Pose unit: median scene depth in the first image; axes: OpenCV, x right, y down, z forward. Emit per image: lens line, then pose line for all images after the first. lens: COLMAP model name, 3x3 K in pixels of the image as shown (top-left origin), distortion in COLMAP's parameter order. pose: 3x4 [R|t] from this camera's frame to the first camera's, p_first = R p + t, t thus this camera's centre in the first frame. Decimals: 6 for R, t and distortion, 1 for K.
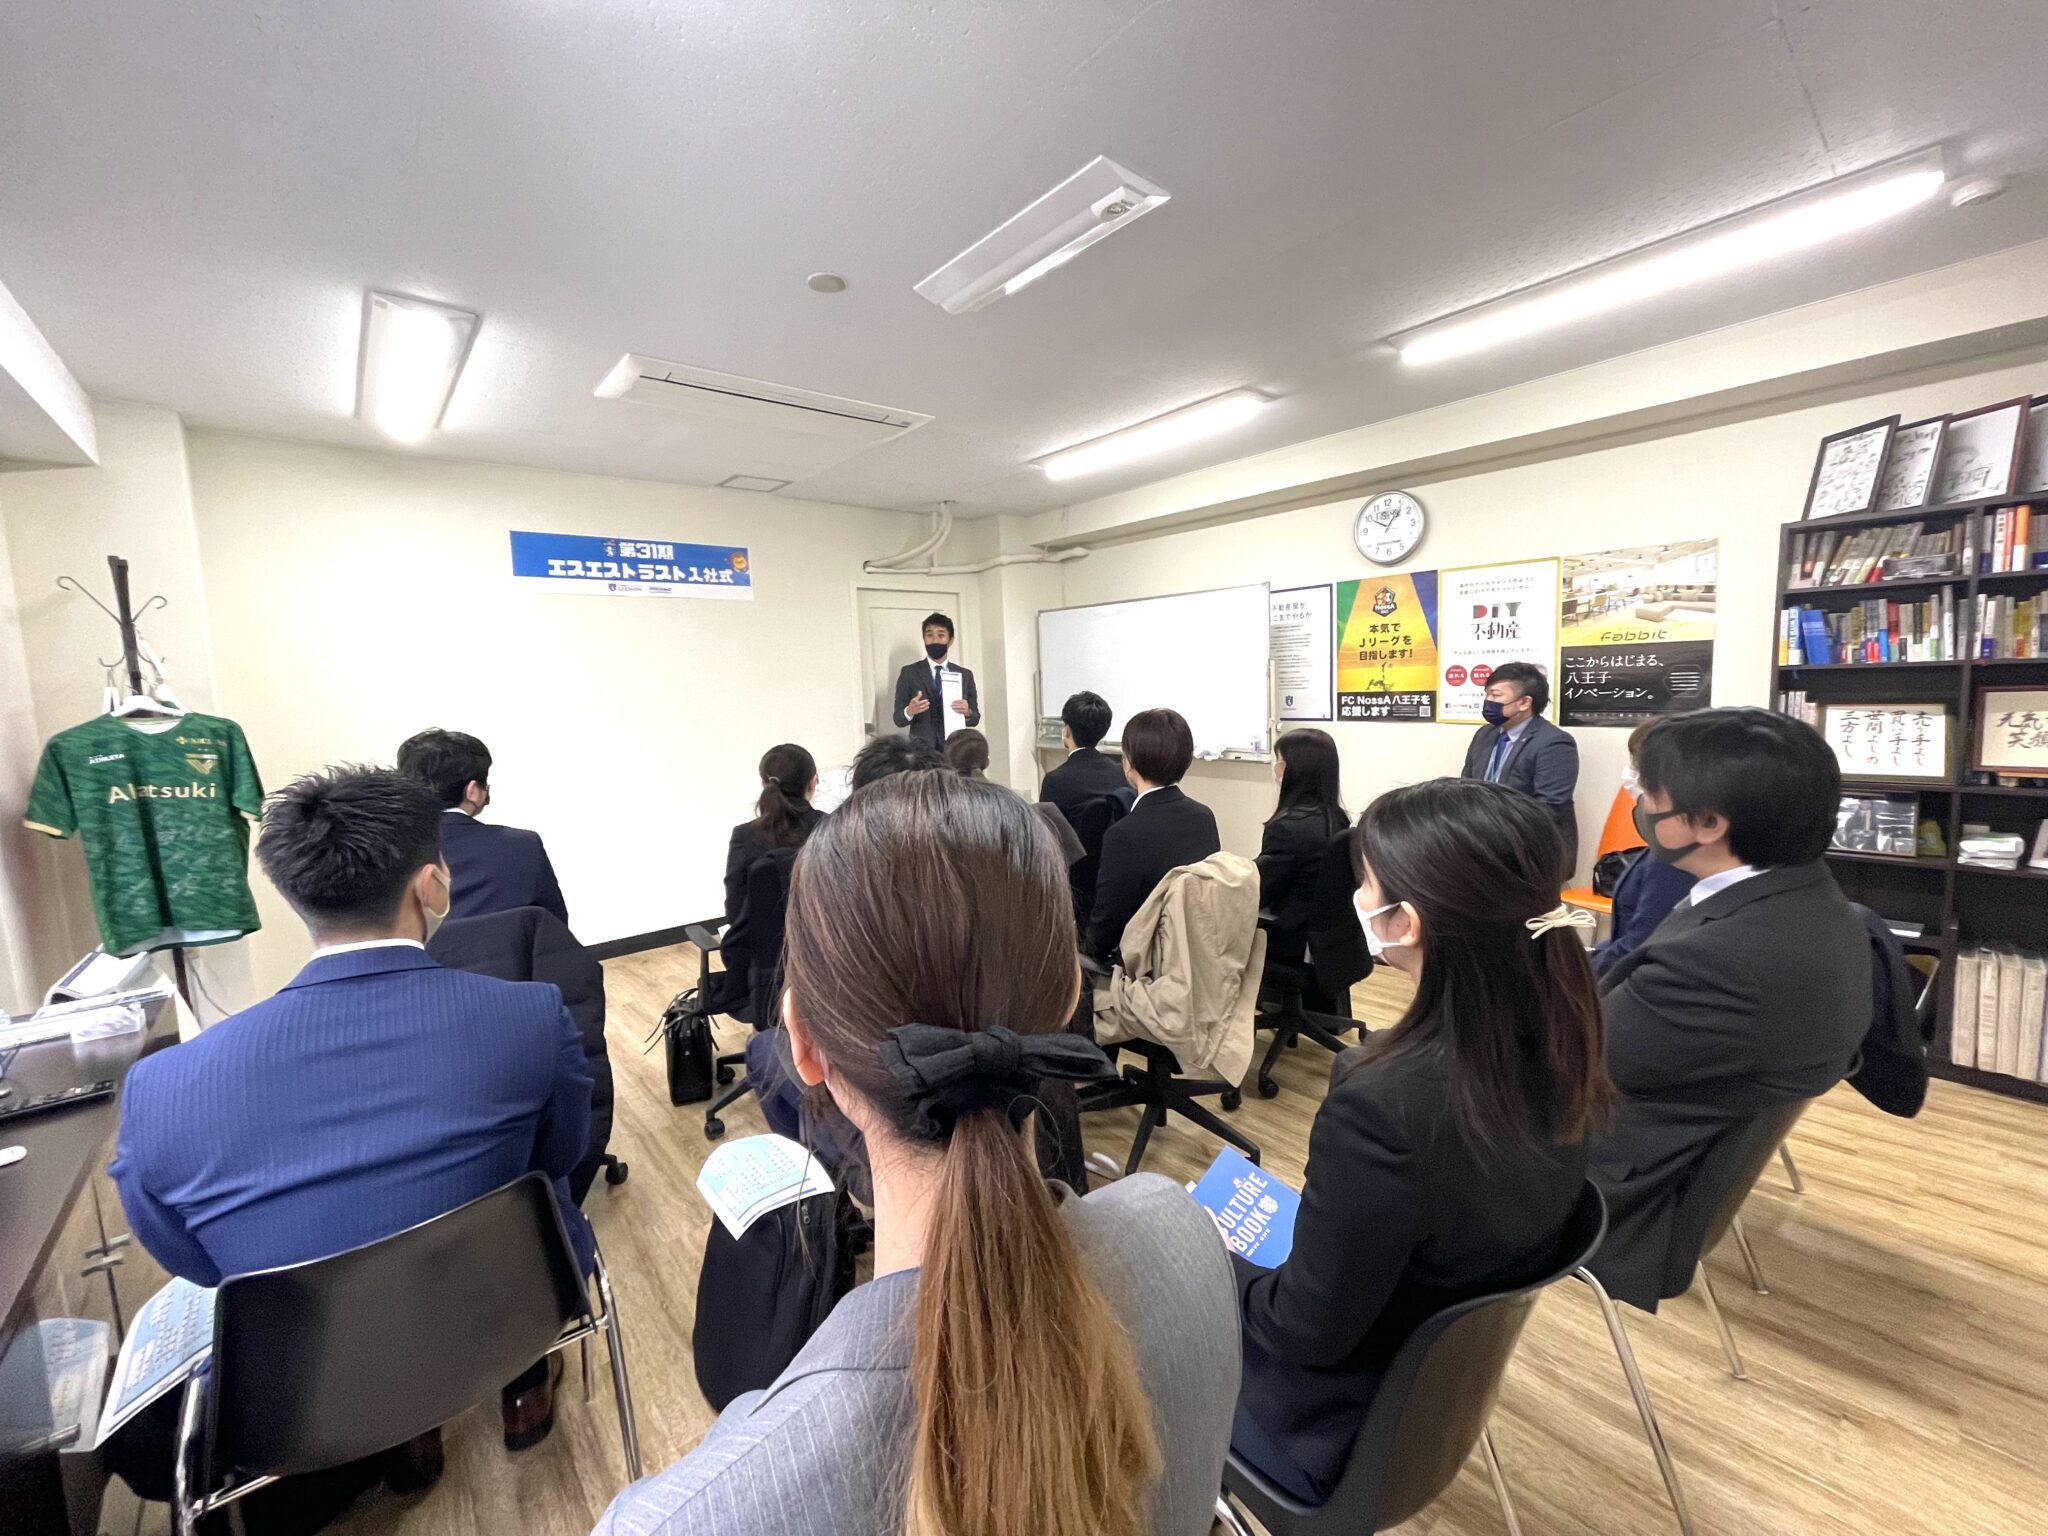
lens RADIAL K [[828.3, 0, 1024.0], [0, 828.3, 768.0], [0, 0, 1]] dist [0.000086, -0.000233]
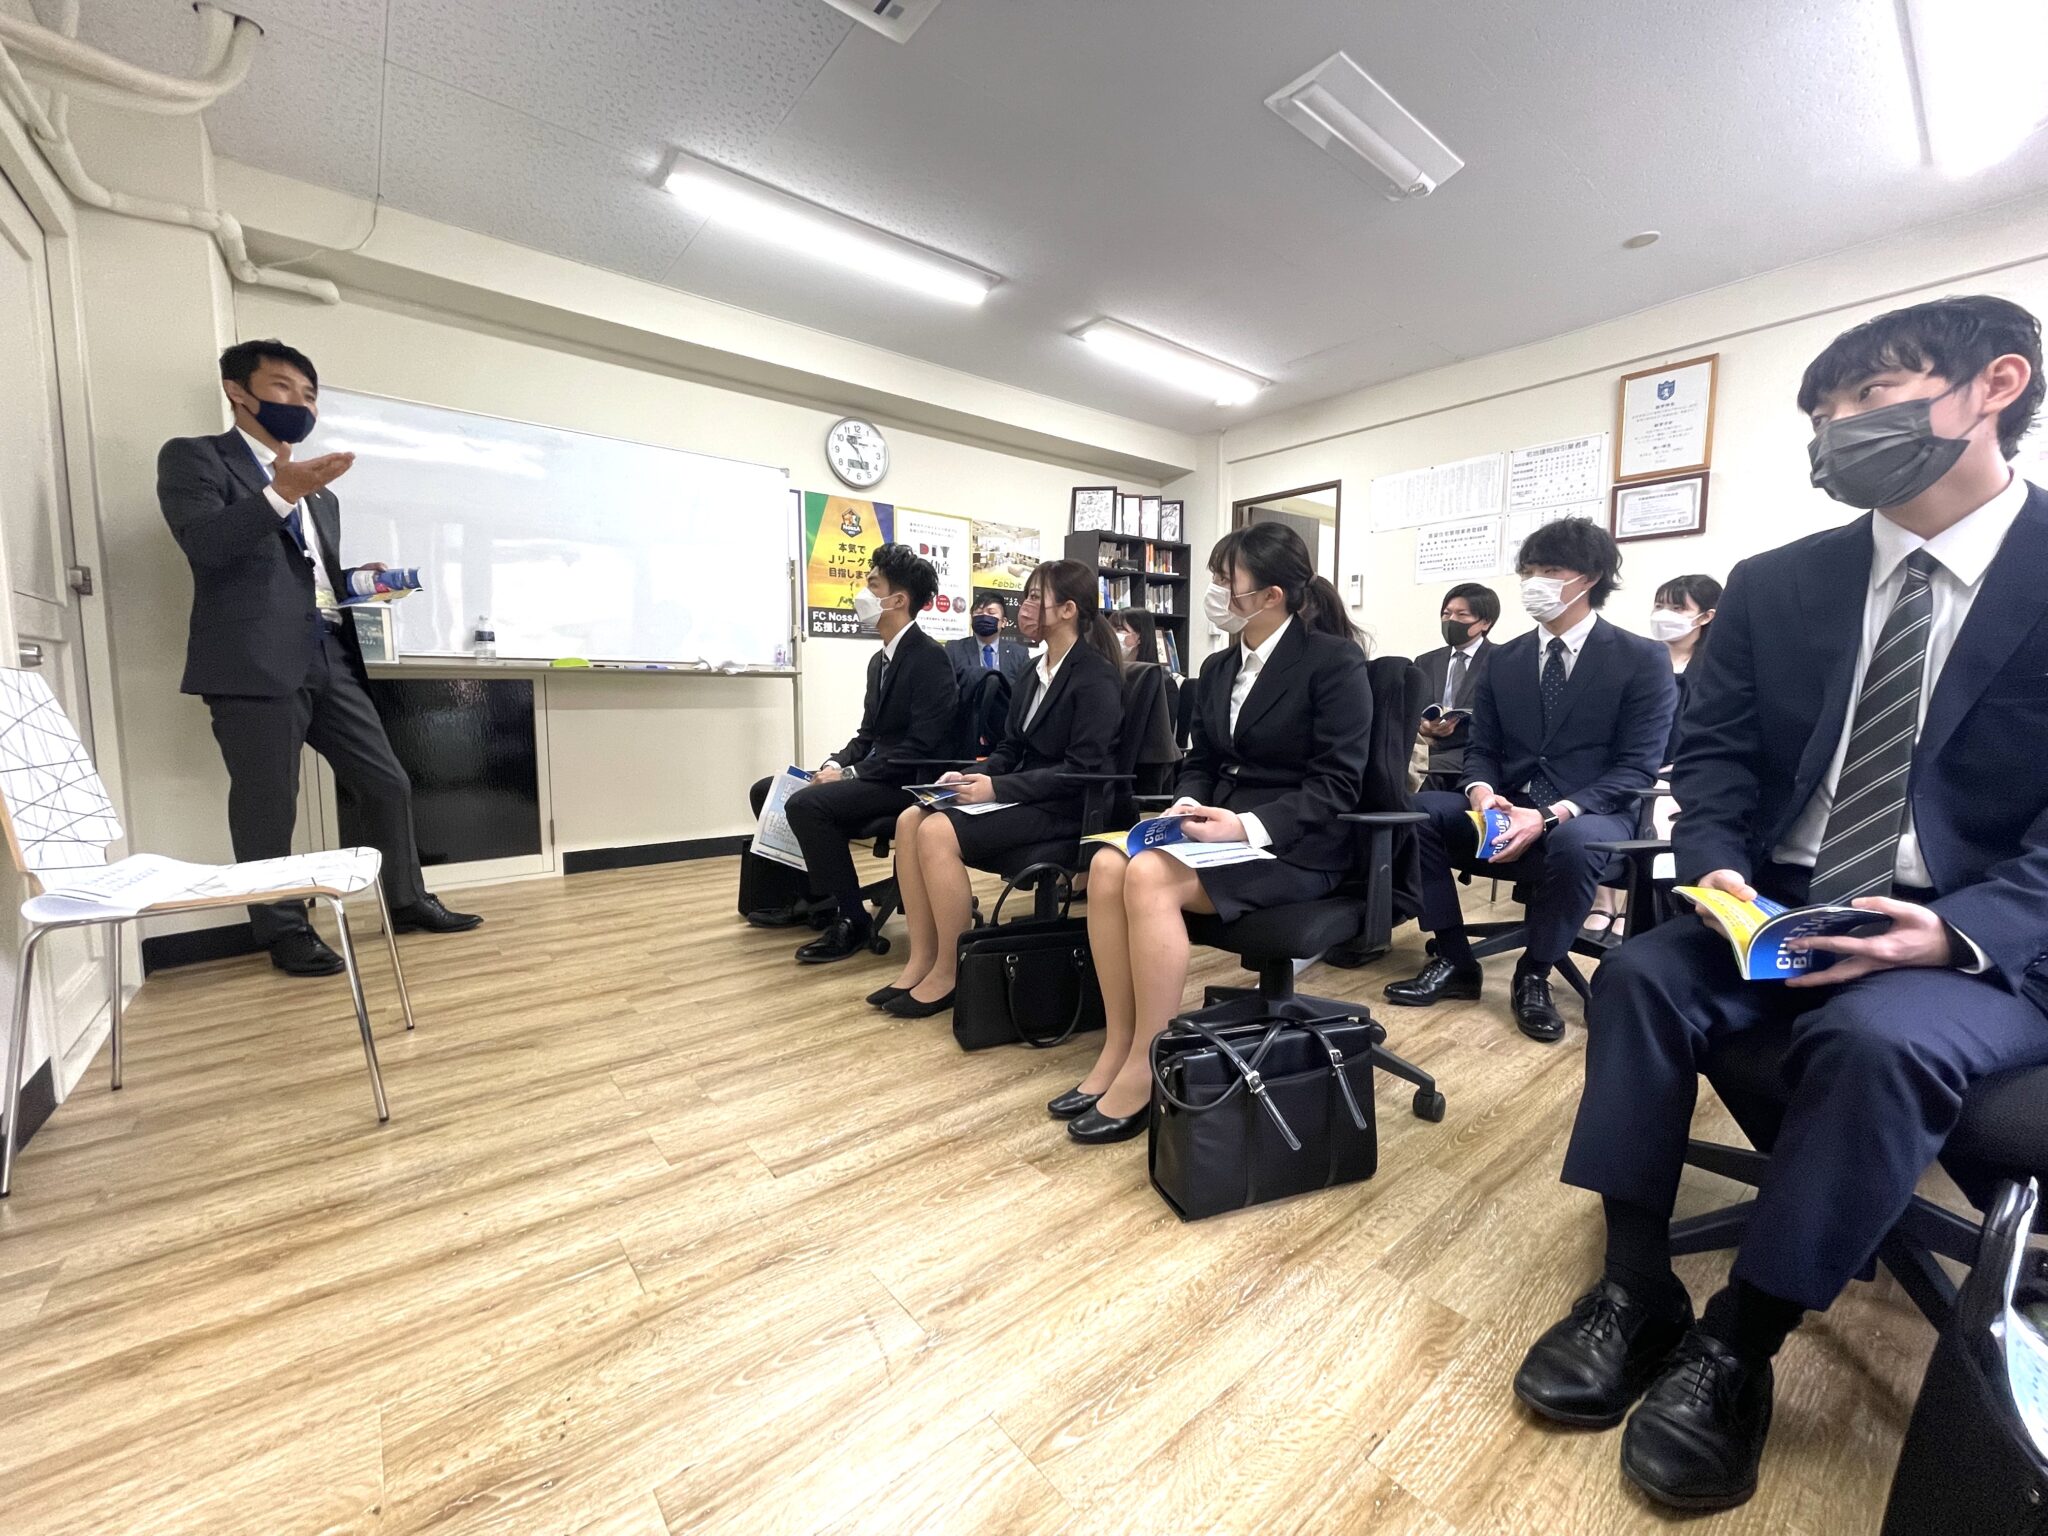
lens RADIAL K [[819.4, 0, 1024.0], [0, 819.4, 768.0], [0, 0, 1]] dist [-0.000490, -0.000114]
pose [[0.017420, -0.058076, 0.998160, -0.613351], [0.105751, 0.992819, 0.055920, 0.072454], [-0.994240, 0.104582, 0.023436, 0.788354]]
